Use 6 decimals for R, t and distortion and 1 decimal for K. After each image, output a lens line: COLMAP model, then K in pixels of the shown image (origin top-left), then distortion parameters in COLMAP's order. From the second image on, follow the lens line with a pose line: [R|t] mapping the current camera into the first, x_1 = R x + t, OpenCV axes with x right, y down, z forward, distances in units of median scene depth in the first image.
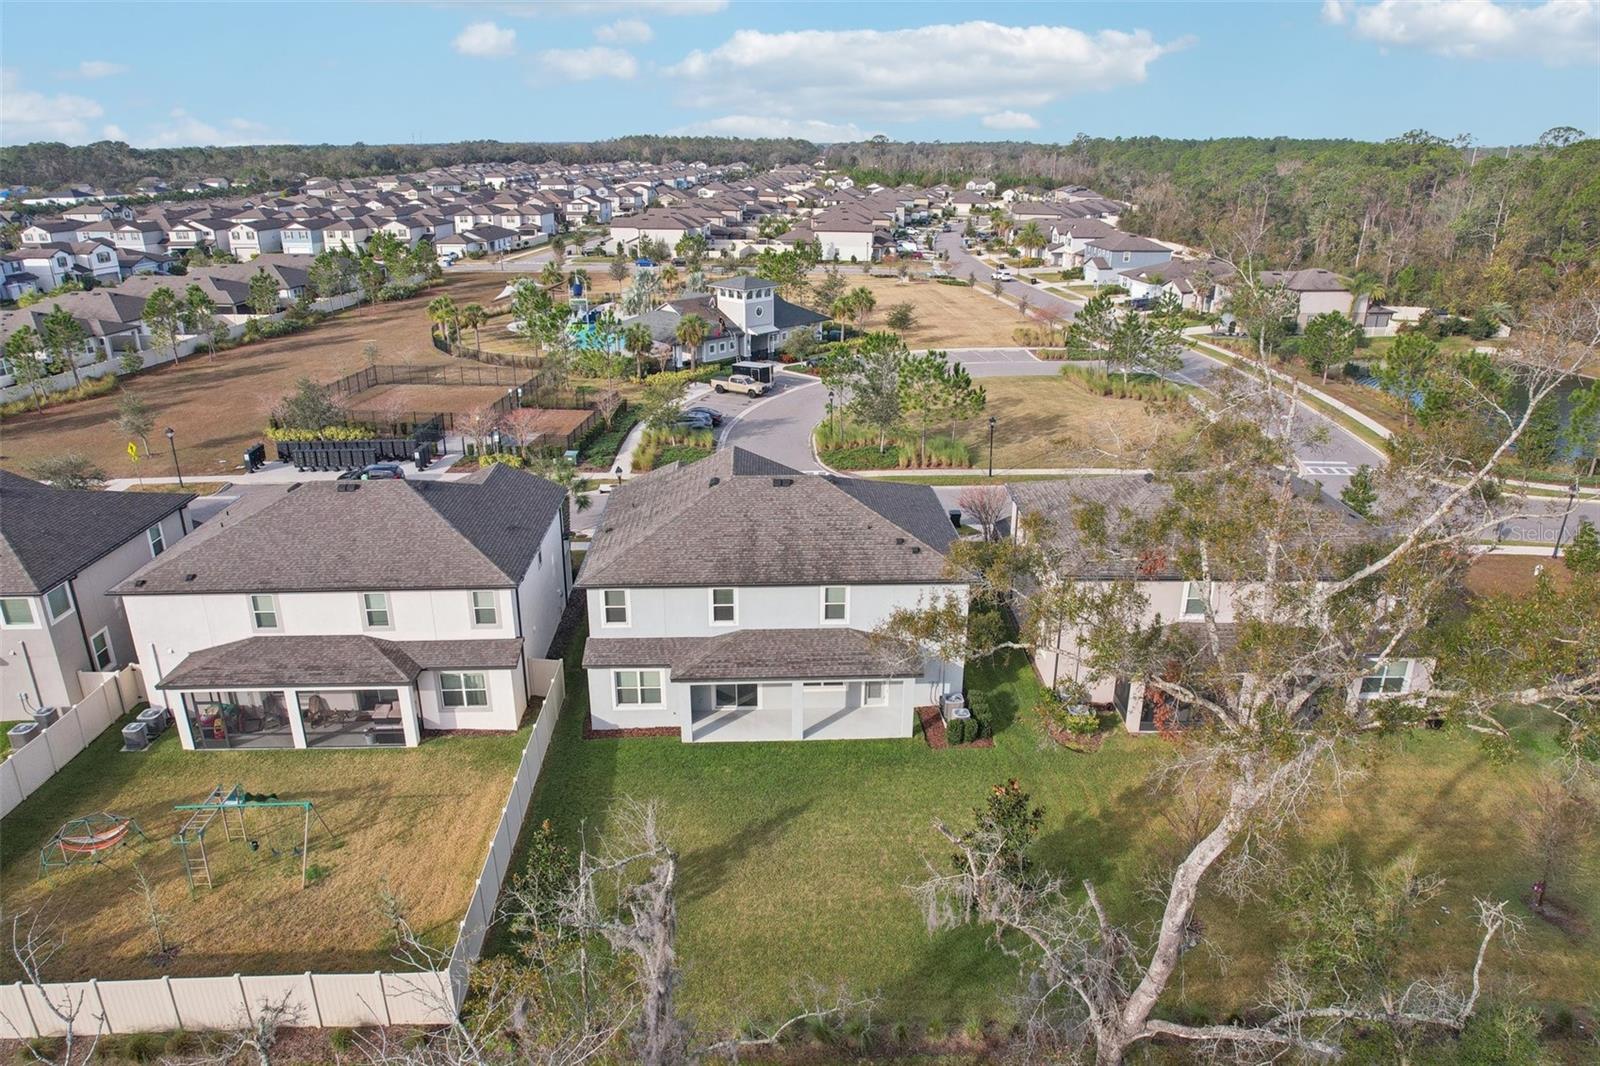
lens RADIAL K [[1051.0, 0, 800.0], [0, 1051.0, 533.0], [0, 0, 1]] dist [-0.096654, 0.085784]
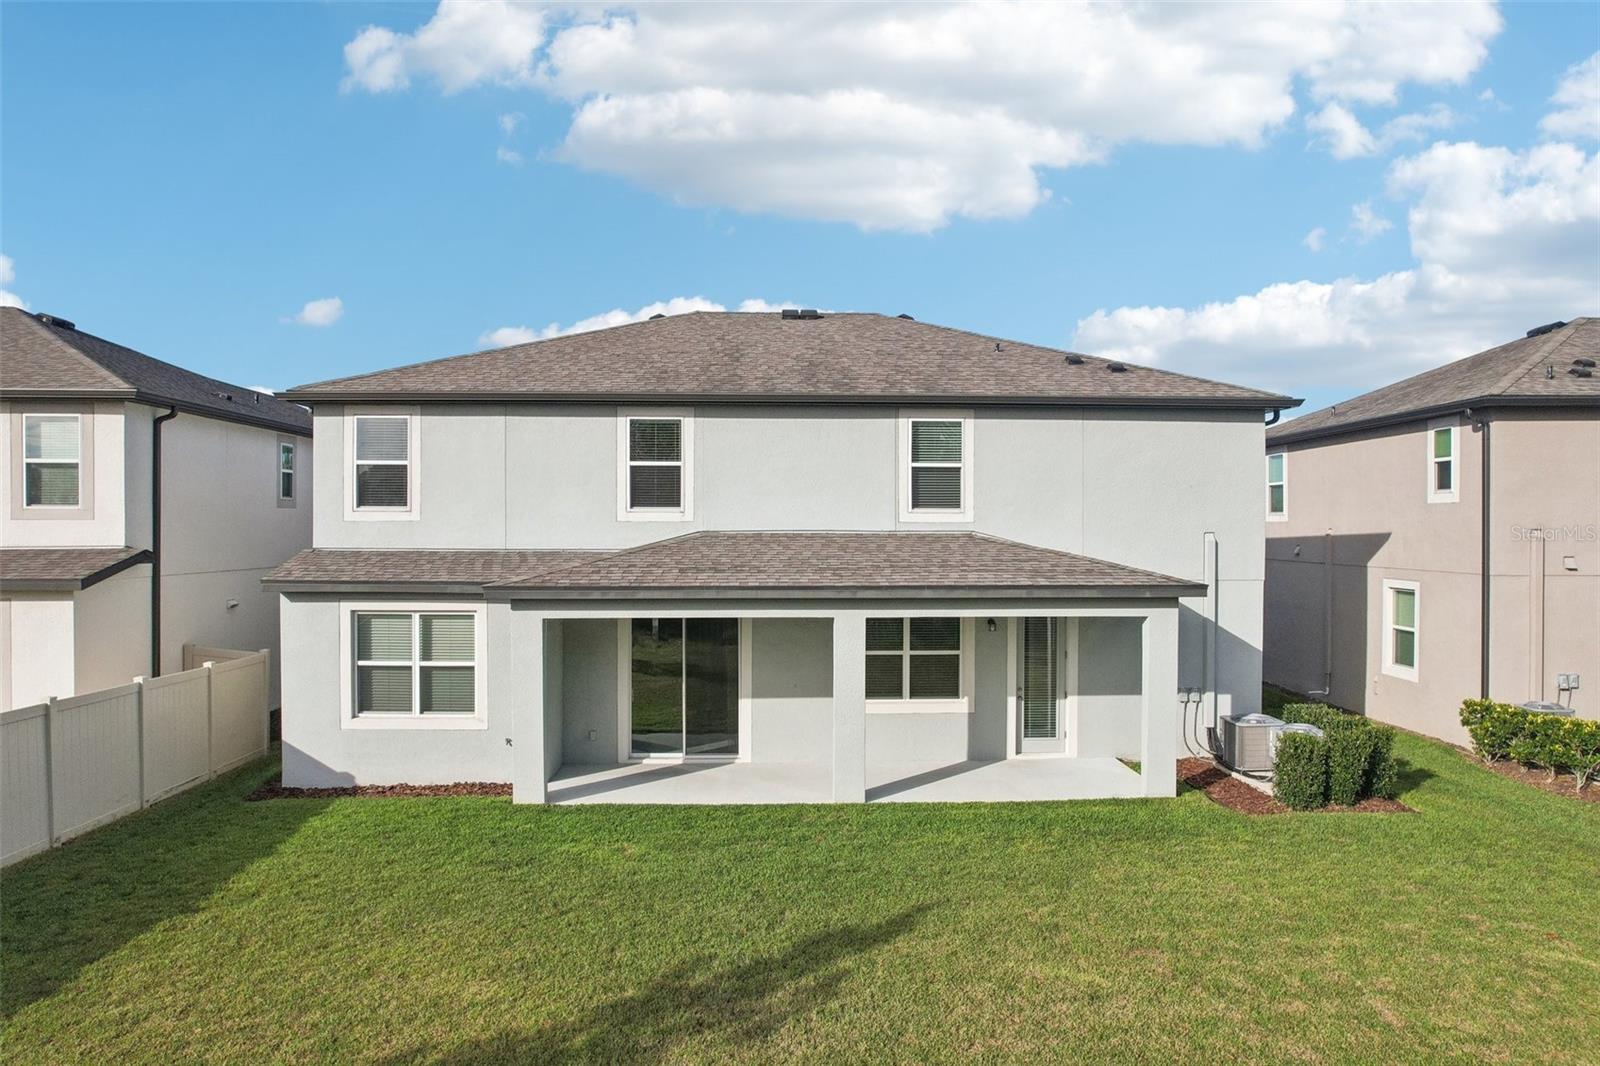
lens RADIAL K [[1051.0, 0, 800.0], [0, 1051.0, 533.0], [0, 0, 1]] dist [-0.096654, 0.085784]
pose [[0.999960, -0.005942, -0.006620, -0.015965], [0.003247, 0.936667, -0.350206, 0.232320], [0.008282, 0.350171, 0.936649, 0.639943]]
